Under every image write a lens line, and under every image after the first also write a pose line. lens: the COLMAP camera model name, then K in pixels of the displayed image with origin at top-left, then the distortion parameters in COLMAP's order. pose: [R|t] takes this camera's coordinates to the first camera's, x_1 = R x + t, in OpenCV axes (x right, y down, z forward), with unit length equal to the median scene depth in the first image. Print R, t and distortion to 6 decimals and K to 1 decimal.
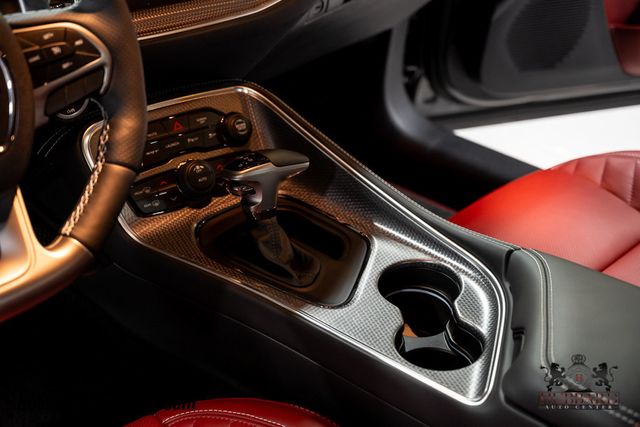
lens RADIAL K [[1142.0, 0, 314.0], [0, 1142.0, 211.1], [0, 0, 1]] dist [0.040655, 0.000000]
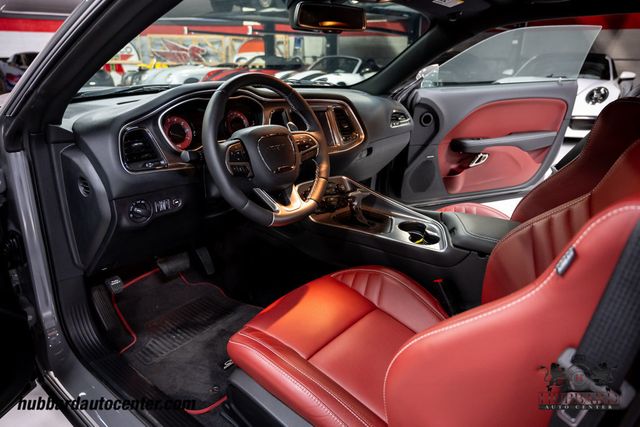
lens RADIAL K [[425.7, 0, 319.3], [0, 425.7, 214.0], [0, 0, 1]] dist [-0.001964, 0.003280]
pose [[0.998120, -0.048568, 0.037387, -0.179528], [0.054882, 0.979781, -0.192397, 0.217989], [-0.027287, 0.194087, 0.980605, -0.094303]]
